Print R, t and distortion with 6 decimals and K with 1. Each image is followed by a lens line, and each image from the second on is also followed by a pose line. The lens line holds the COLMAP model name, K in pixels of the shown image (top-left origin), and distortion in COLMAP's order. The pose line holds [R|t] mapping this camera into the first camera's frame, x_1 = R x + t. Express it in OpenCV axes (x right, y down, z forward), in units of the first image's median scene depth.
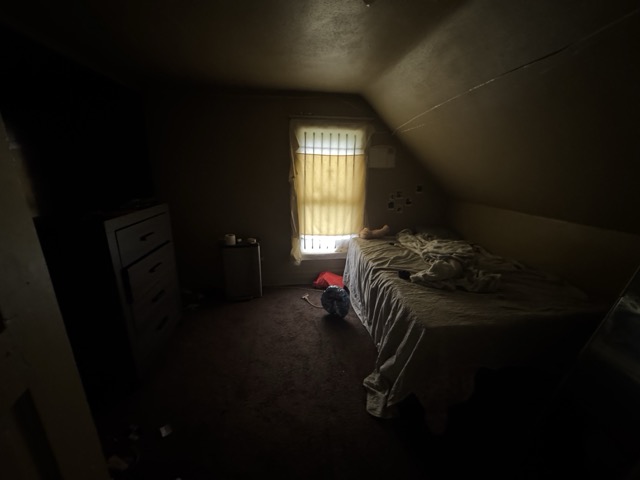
lens RADIAL K [[246.9, 0, 320.8], [0, 246.9, 236.8], [0, 0, 1]] dist [-0.009877, -0.000087]
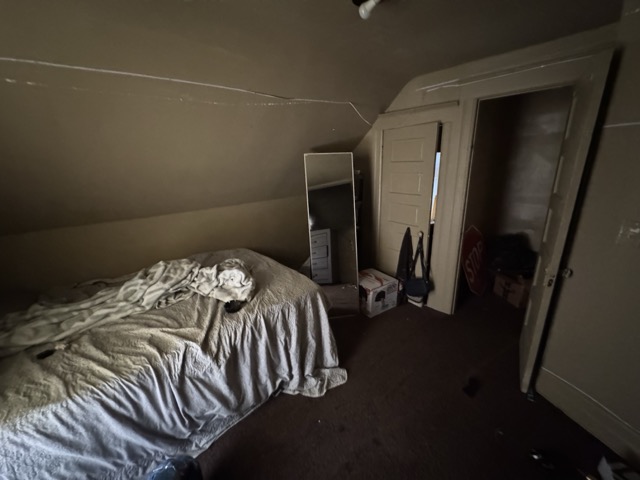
lens RADIAL K [[246.9, 0, 320.8], [0, 246.9, 236.8], [0, 0, 1]] dist [-0.009877, -0.000087]
pose [[-0.578170, -0.216138, 0.786768, -0.435318], [0.241859, 0.875537, 0.418258, -0.331640], [-0.779246, 0.432111, -0.453934, 1.177892]]
